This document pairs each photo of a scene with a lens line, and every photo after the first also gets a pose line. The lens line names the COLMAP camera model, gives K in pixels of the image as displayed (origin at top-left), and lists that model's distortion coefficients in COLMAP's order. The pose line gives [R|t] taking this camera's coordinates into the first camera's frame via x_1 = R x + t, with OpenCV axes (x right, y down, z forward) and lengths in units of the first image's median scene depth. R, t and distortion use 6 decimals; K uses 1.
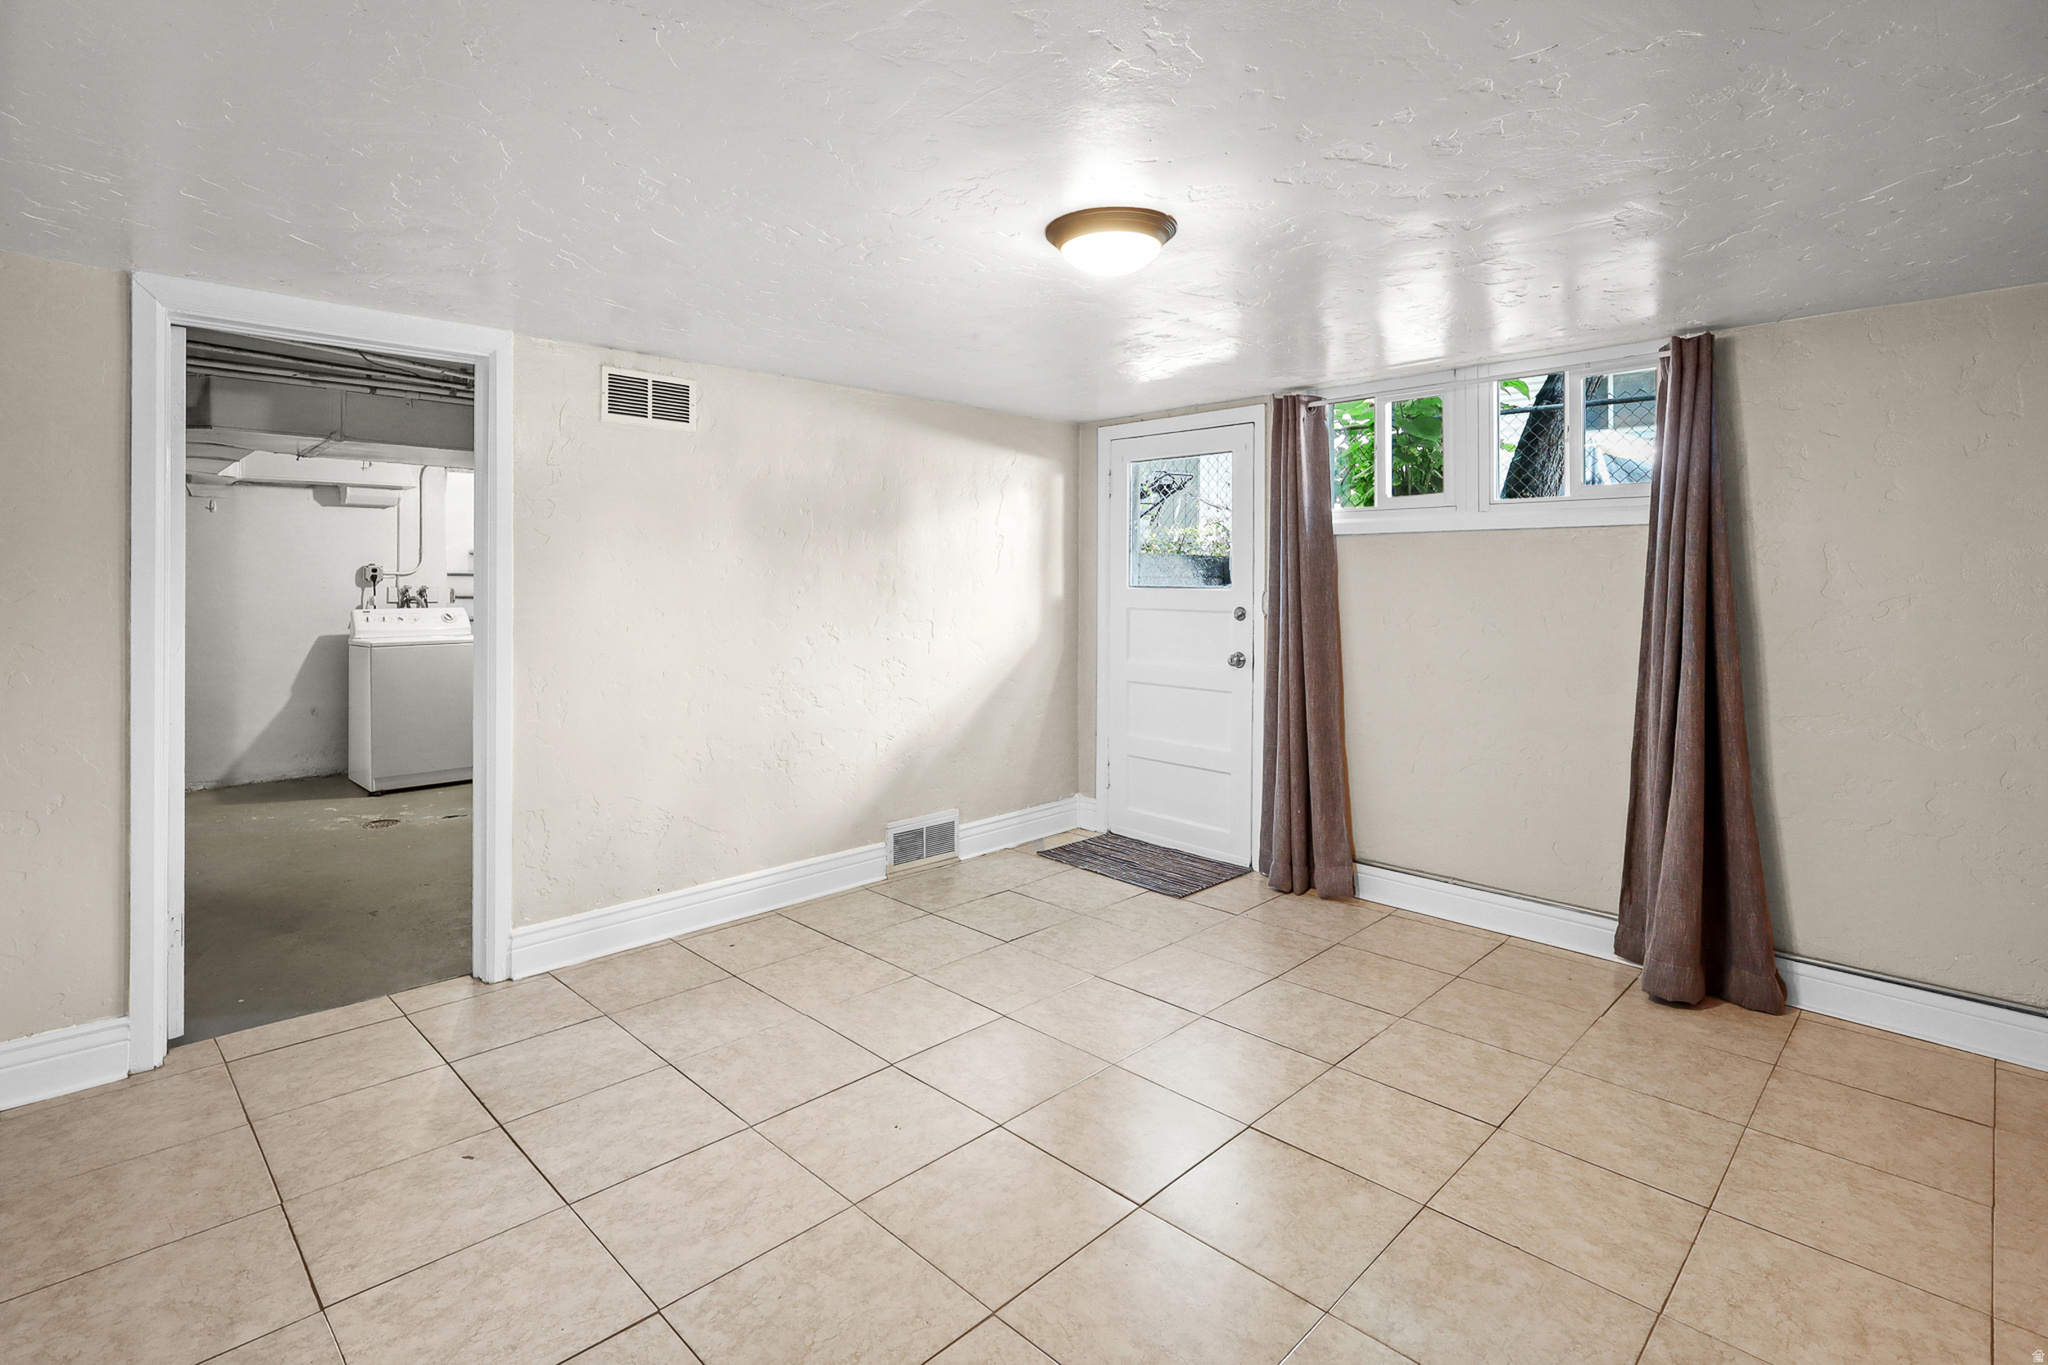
lens RADIAL K [[990.4, 0, 1024.2], [0, 990.4, 591.2], [0, 0, 1]] dist [-0.002883, -0.000147]
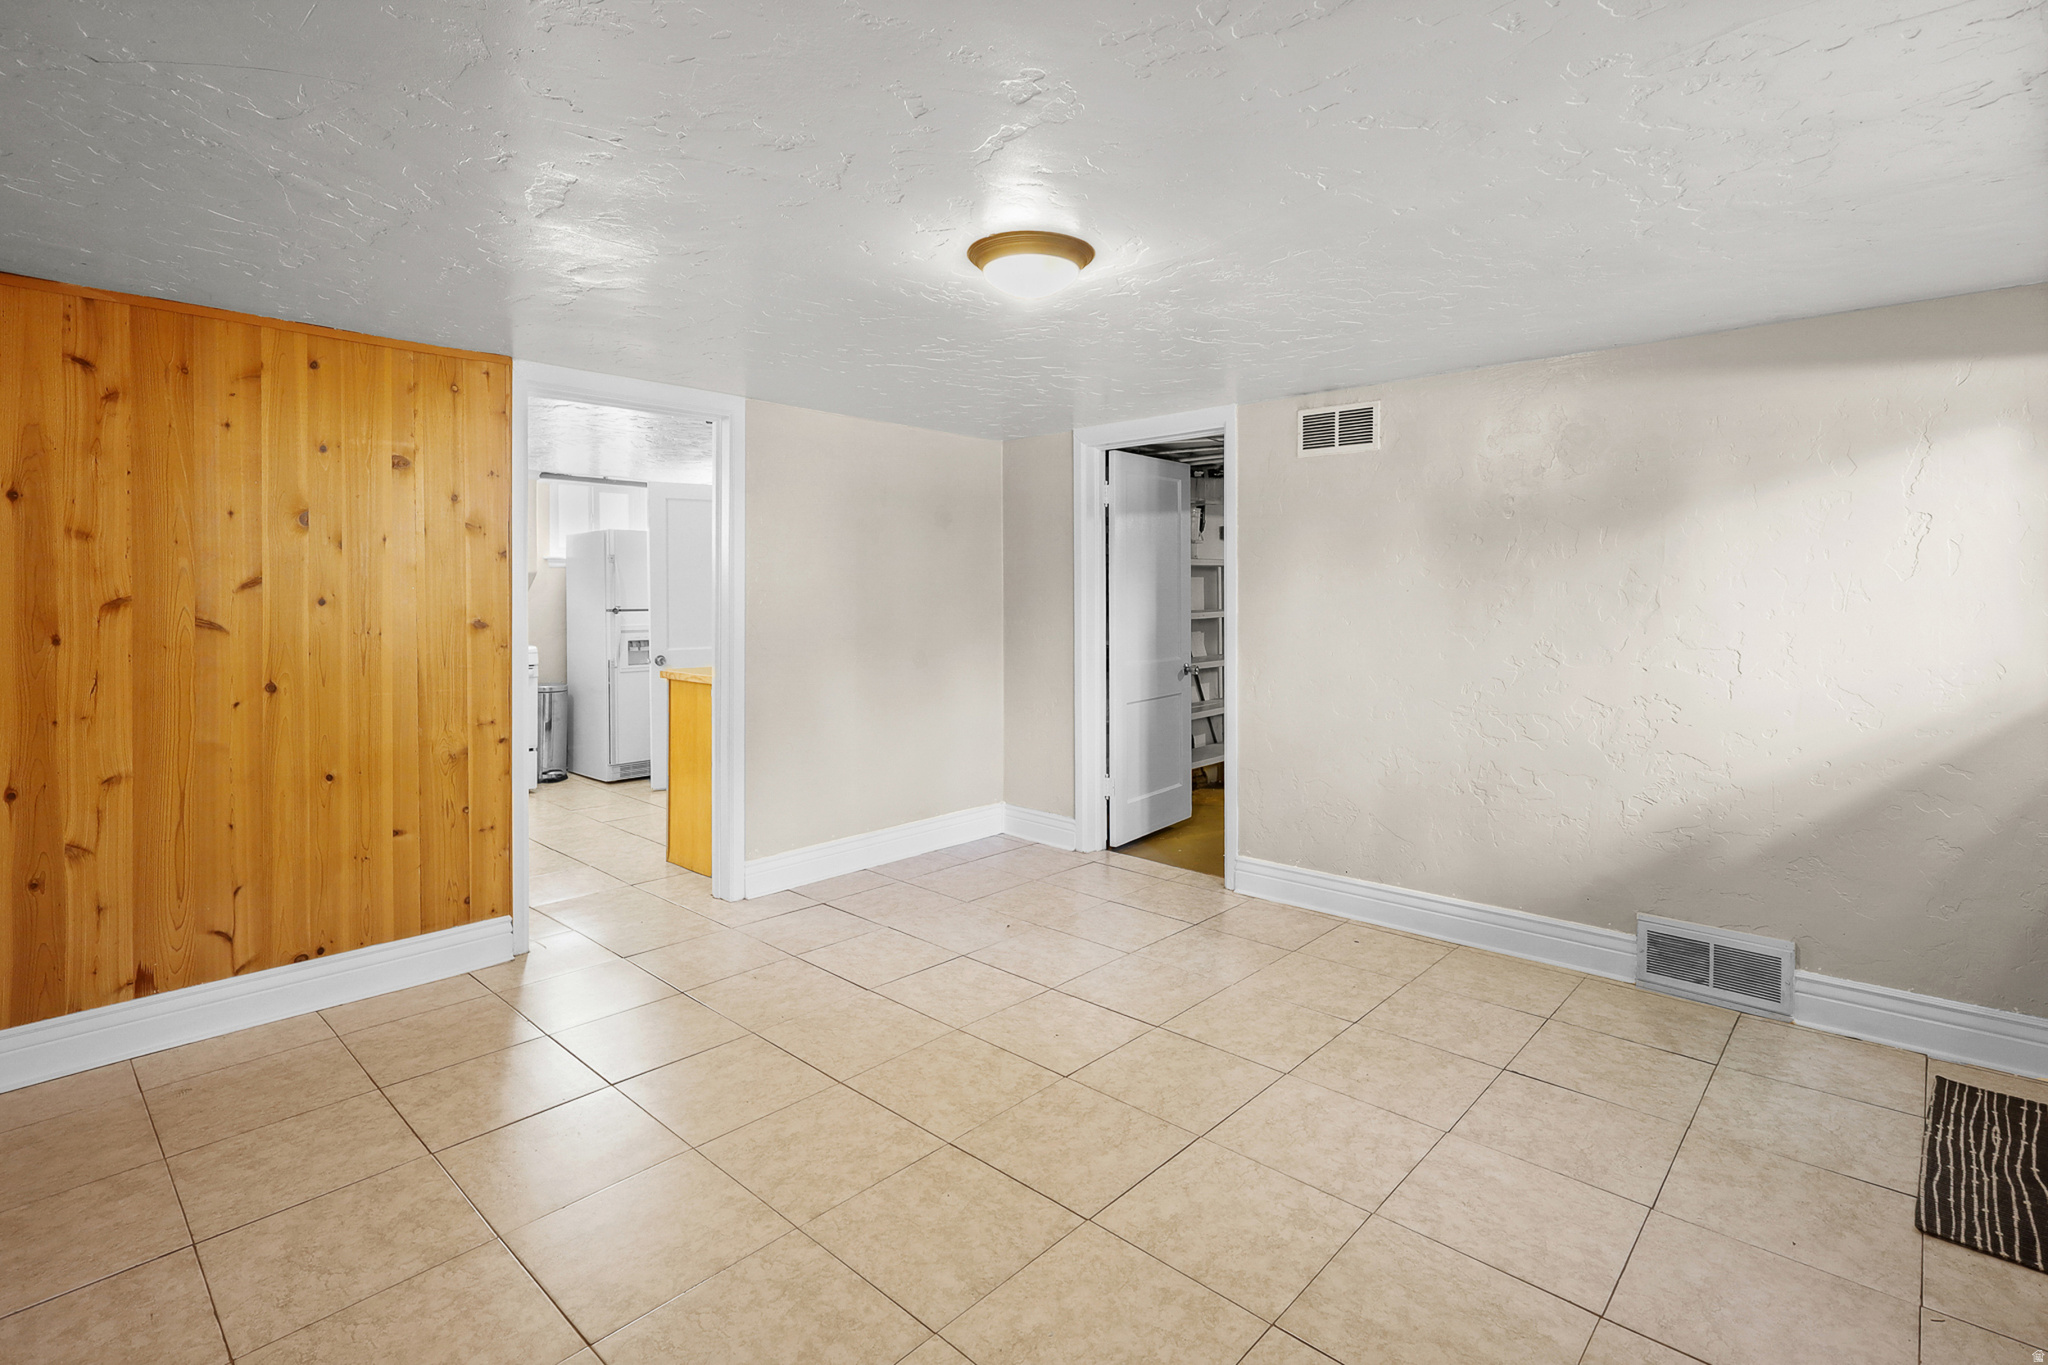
lens RADIAL K [[976.6, 0, 1018.4], [0, 976.6, 626.6], [0, 0, 1]] dist [-0.000535, 0.000017]
pose [[0.027226, 0.031879, -0.999121, 0.587862], [-0.010776, 0.999443, 0.031596, -0.002400], [0.999571, 0.009907, 0.027554, 0.503785]]
